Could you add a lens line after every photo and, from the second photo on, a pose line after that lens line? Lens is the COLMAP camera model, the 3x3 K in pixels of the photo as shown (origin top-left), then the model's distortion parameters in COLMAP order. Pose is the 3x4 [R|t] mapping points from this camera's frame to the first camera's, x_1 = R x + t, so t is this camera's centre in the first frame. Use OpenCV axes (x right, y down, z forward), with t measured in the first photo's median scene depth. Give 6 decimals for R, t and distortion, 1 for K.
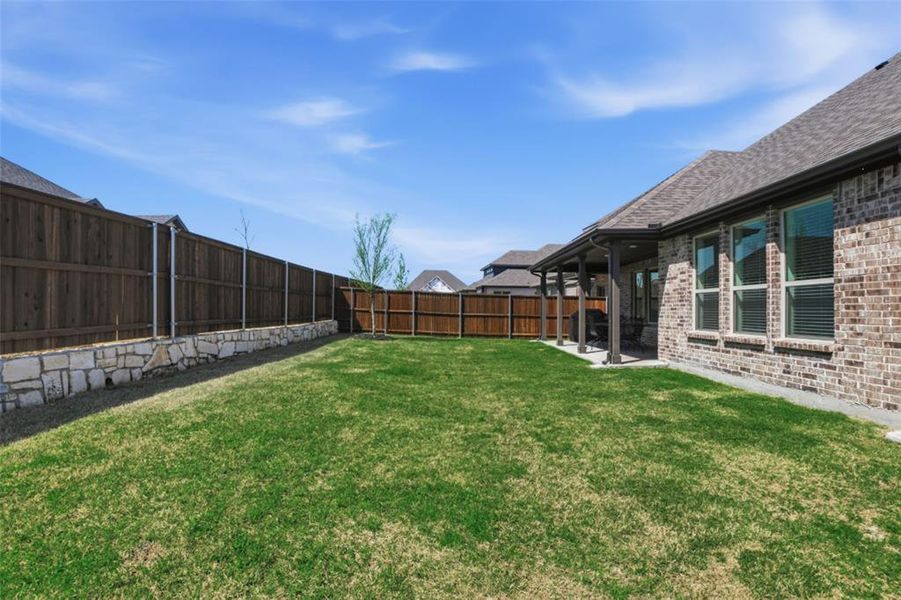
lens RADIAL K [[420.5, 0, 449.5], [0, 420.5, 305.8], [0, 0, 1]] dist [-0.026852, 0.000434]
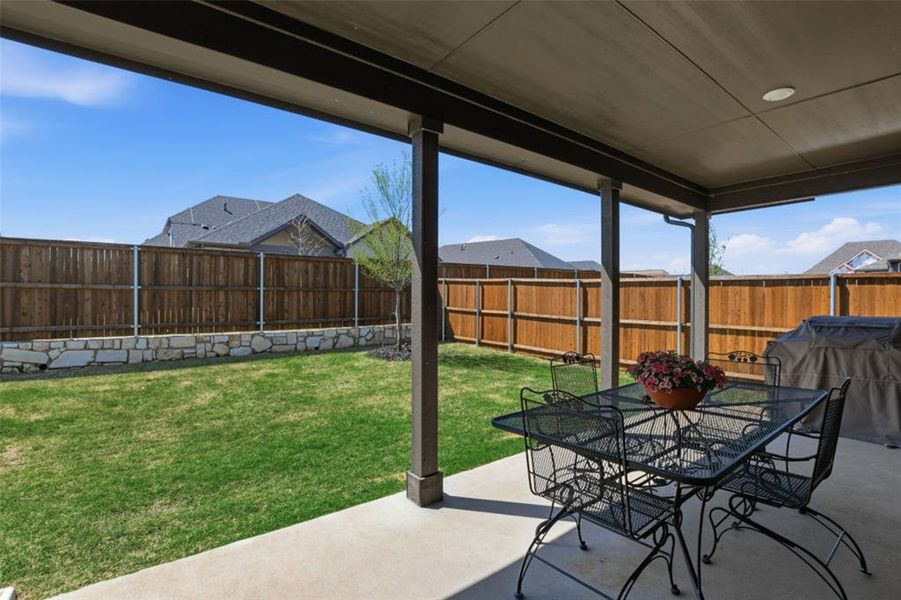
lens RADIAL K [[420.5, 0, 449.5], [0, 420.5, 305.8], [0, 0, 1]] dist [-0.026852, 0.000434]
pose [[0.616173, 0.004746, -0.787596, 0.696816], [0.011842, 0.999813, 0.015290, -0.015586], [0.787522, -0.018748, 0.616002, 1.111865]]
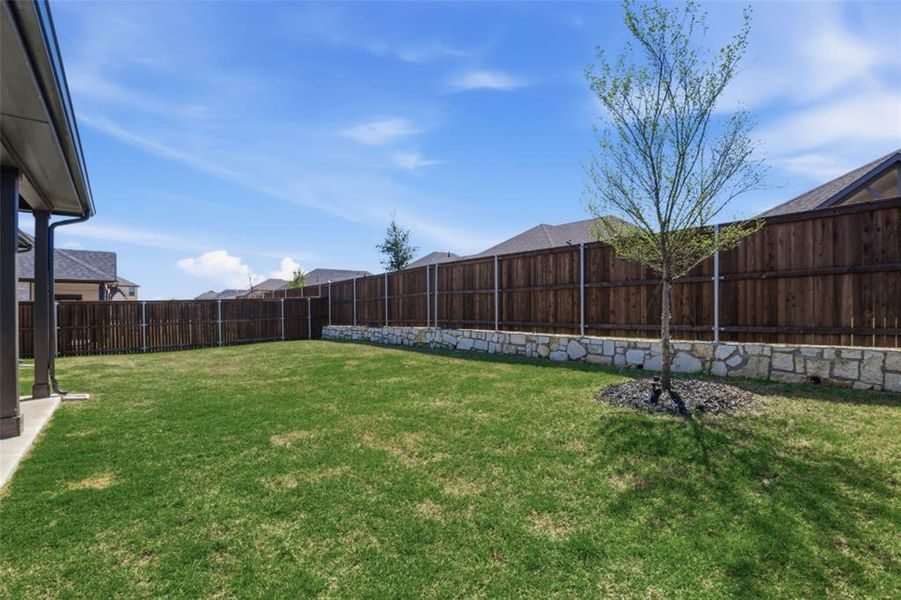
lens RADIAL K [[420.5, 0, 449.5], [0, 420.5, 305.8], [0, 0, 1]] dist [-0.026852, 0.000434]
pose [[-0.769752, -0.008295, -0.638289, 0.327737], [0.006230, 0.999770, -0.020506, 0.014631], [0.638313, -0.019761, -0.769523, 1.982146]]
